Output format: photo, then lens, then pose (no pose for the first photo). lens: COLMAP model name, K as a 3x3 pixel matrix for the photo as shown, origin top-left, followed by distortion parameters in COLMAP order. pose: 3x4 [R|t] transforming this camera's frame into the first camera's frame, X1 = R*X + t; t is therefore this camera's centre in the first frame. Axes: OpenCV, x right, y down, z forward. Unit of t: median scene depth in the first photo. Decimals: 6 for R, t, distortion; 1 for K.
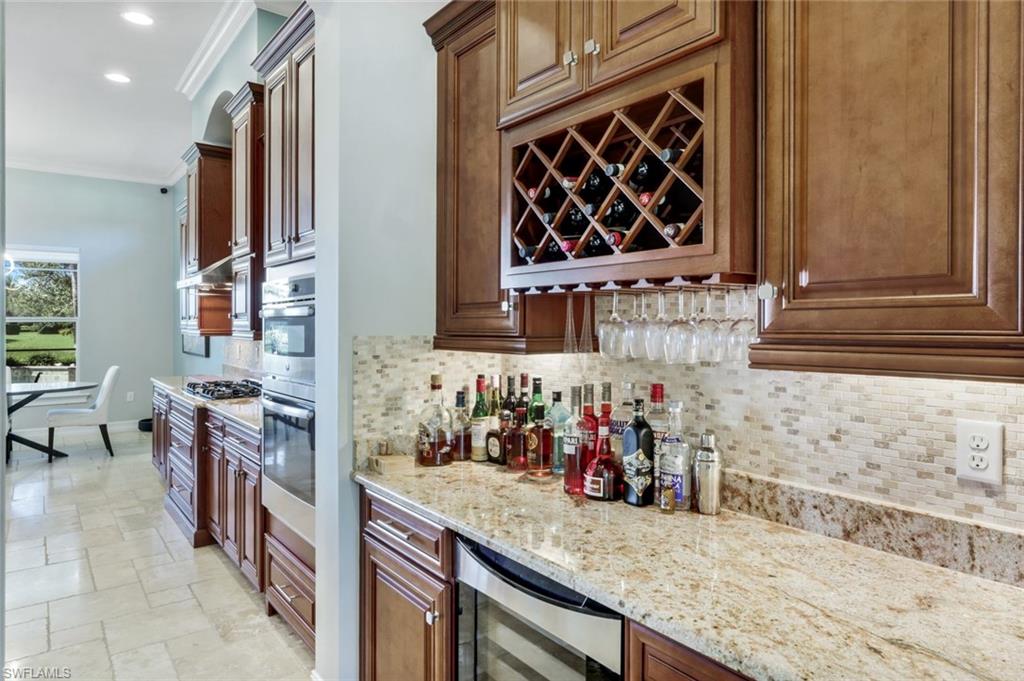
lens RADIAL K [[606.6, 0, 509.6], [0, 606.6, 339.4], [0, 0, 1]] dist [-0.021487, -0.000306]
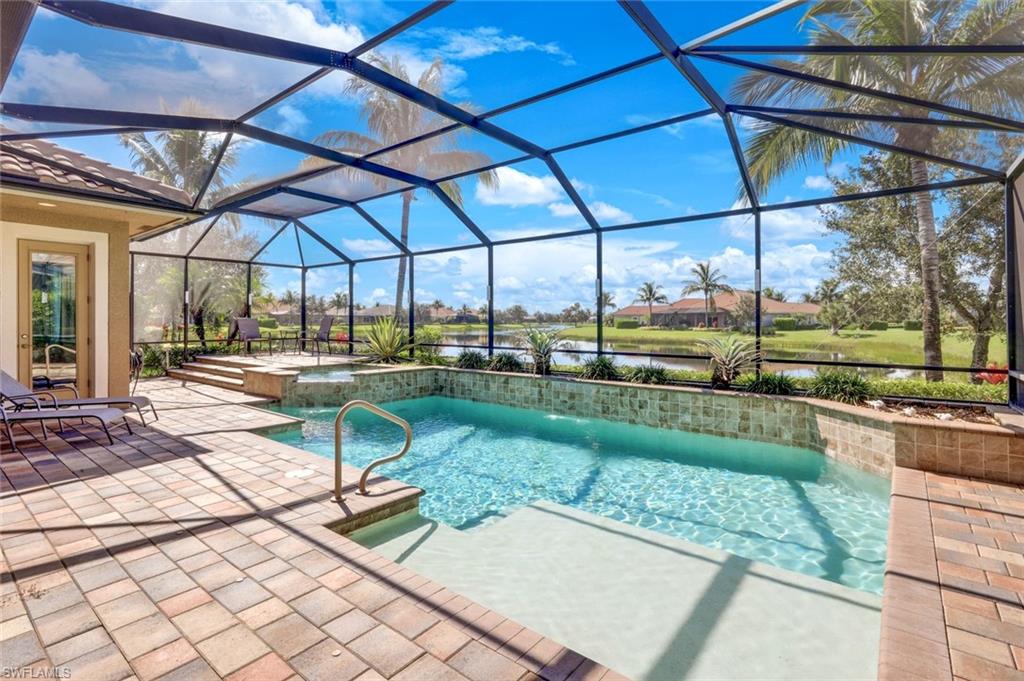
lens RADIAL K [[483.2, 0, 503.5], [0, 483.2, 330.4], [0, 0, 1]] dist [0.000214, -0.001217]
pose [[0.206342, 0.015375, -0.978359, -0.977437], [-0.024054, 0.999654, 0.010636, -0.017595], [0.978184, 0.021339, 0.206641, 1.386619]]
